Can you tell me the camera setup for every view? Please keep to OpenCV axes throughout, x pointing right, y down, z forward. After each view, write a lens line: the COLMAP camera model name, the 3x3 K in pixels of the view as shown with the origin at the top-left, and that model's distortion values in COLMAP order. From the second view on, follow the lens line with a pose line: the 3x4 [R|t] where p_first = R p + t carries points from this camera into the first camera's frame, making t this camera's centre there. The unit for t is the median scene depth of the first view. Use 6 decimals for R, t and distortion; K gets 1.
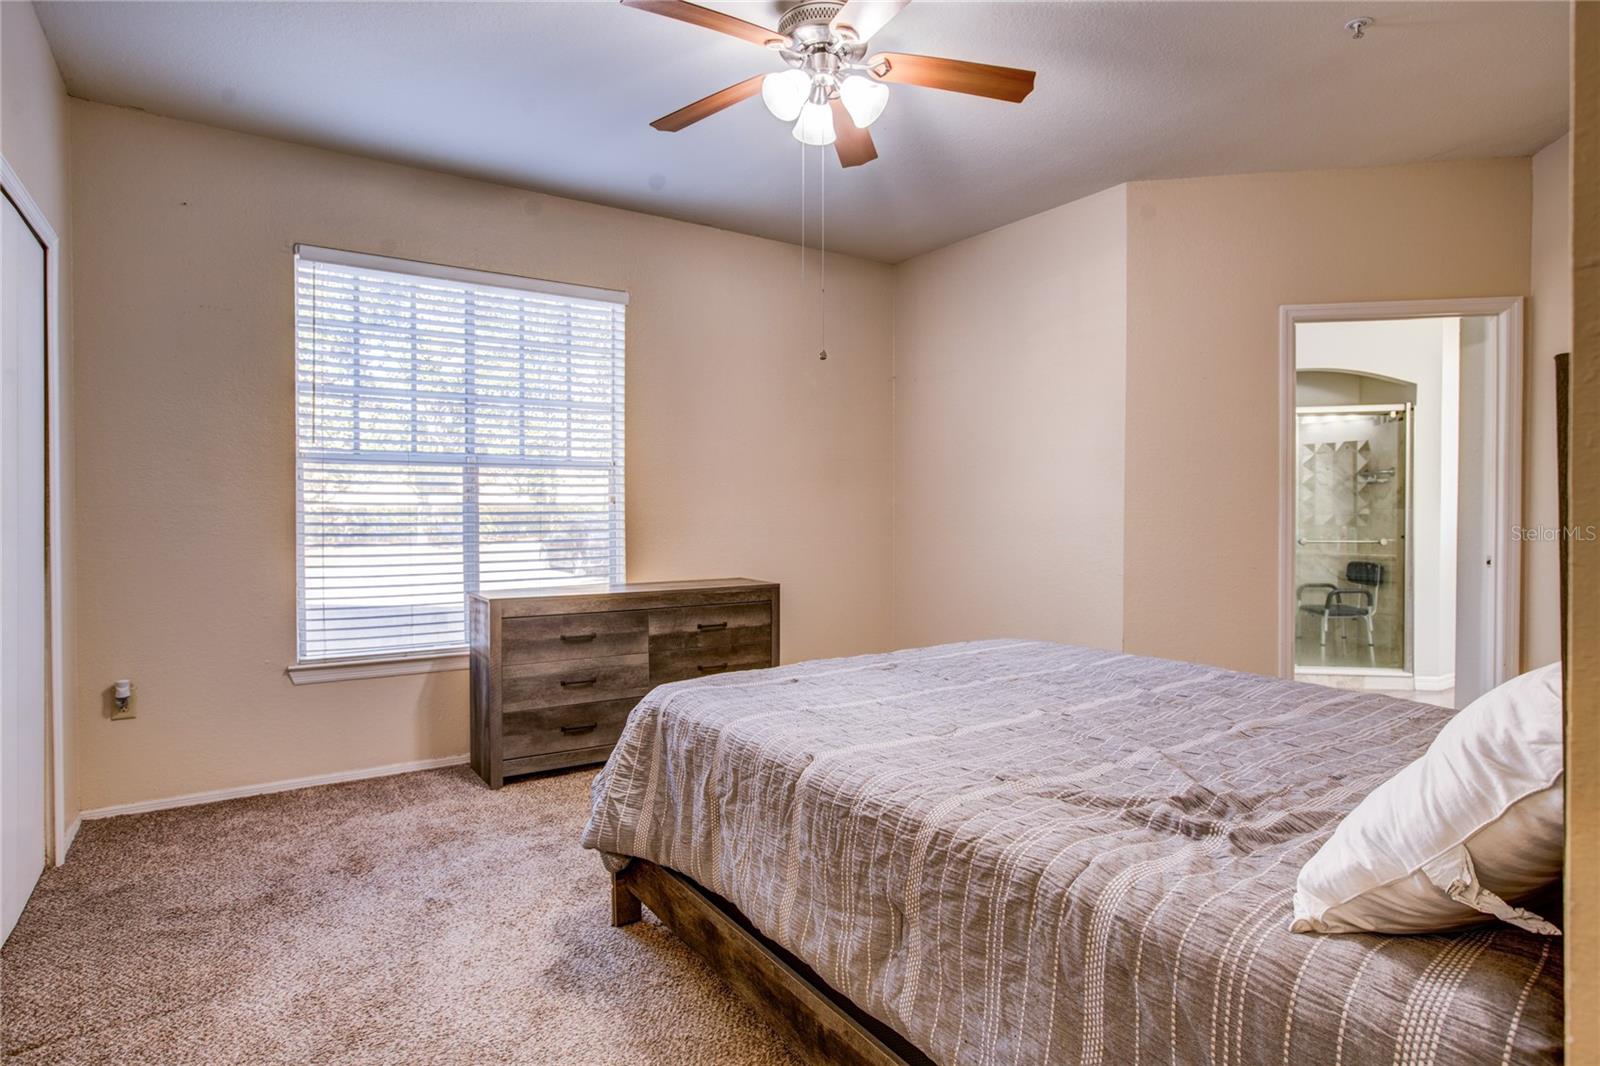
lens RADIAL K [[862.0, 0, 813.2], [0, 862.0, 530.1], [0, 0, 1]] dist [-0.006468, 0.002792]
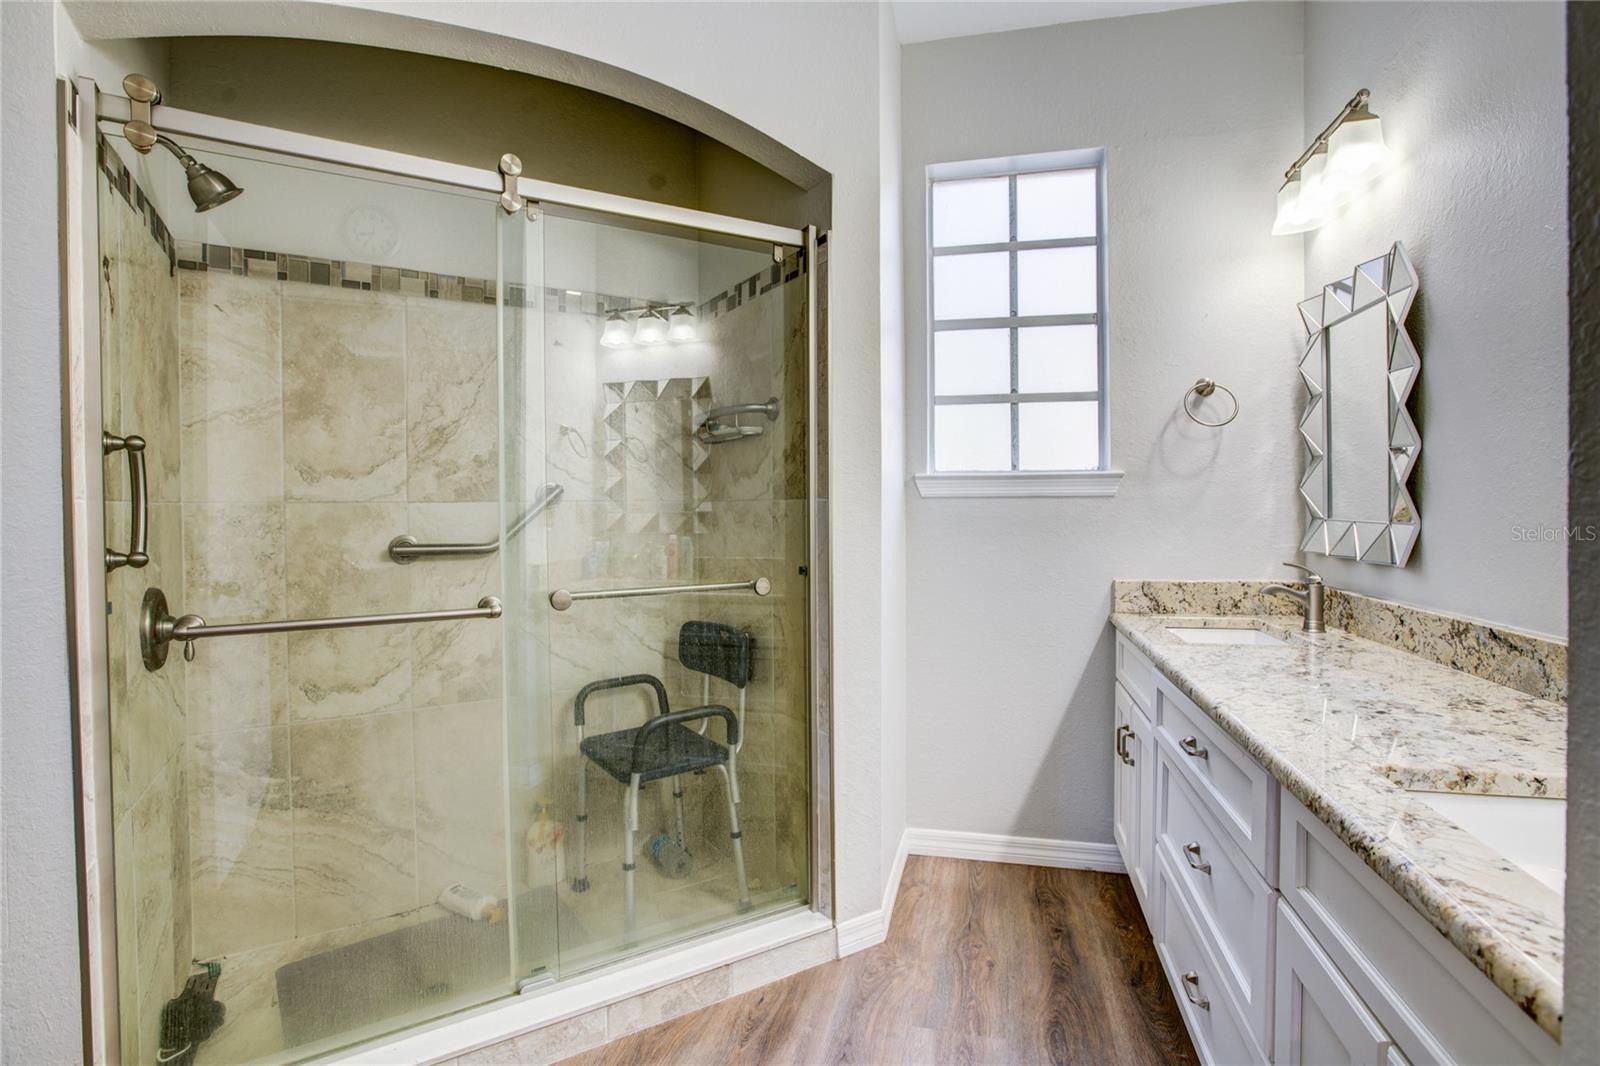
lens RADIAL K [[774.3, 0, 807.9], [0, 774.3, 524.3], [0, 0, 1]] dist [-0.004665, 0.000907]
pose [[0.747277, -0.012937, 0.664387, 0.422351], [0.014509, 0.999890, 0.003151, -0.013022], [-0.664355, 0.007285, 0.747382, 0.685031]]
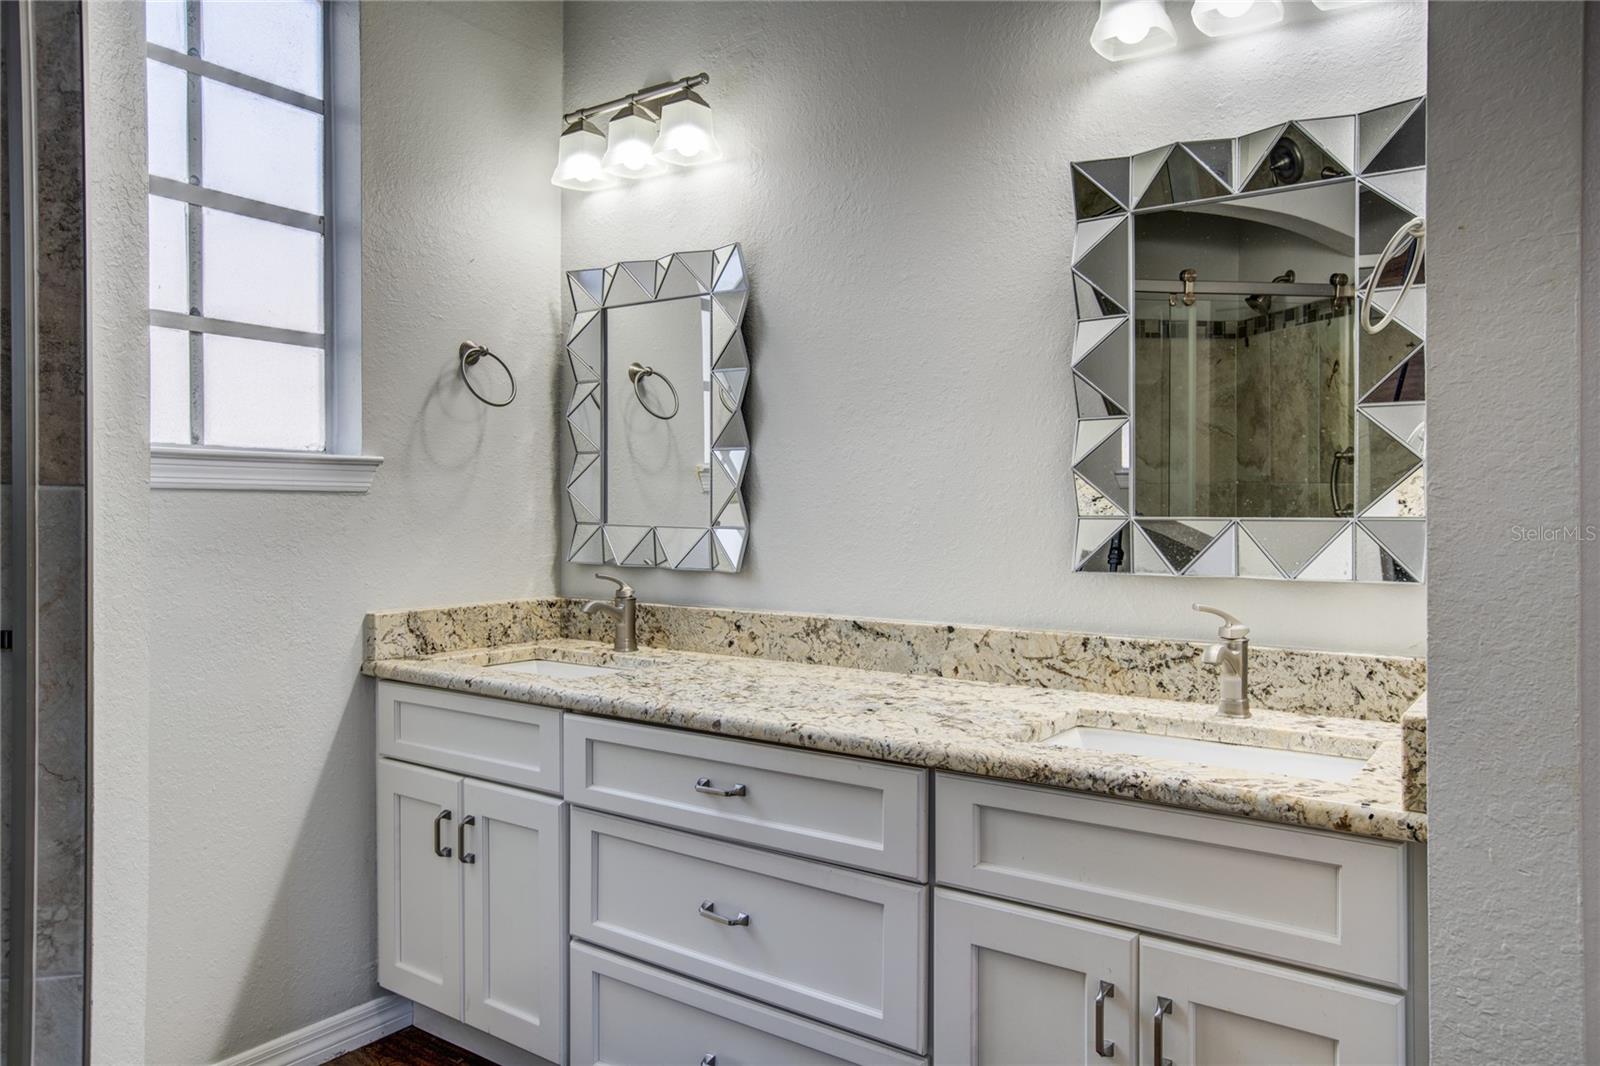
lens RADIAL K [[1132.2, 0, 800.5], [0, 1132.2, 532.6], [0, 0, 1]] dist [0.002876, 0.006295]
pose [[-0.323658, -0.015719, 0.946044, 0.374420], [0.013466, 0.999684, 0.021218, -0.016158], [-0.946078, 0.019606, -0.323344, 0.866443]]
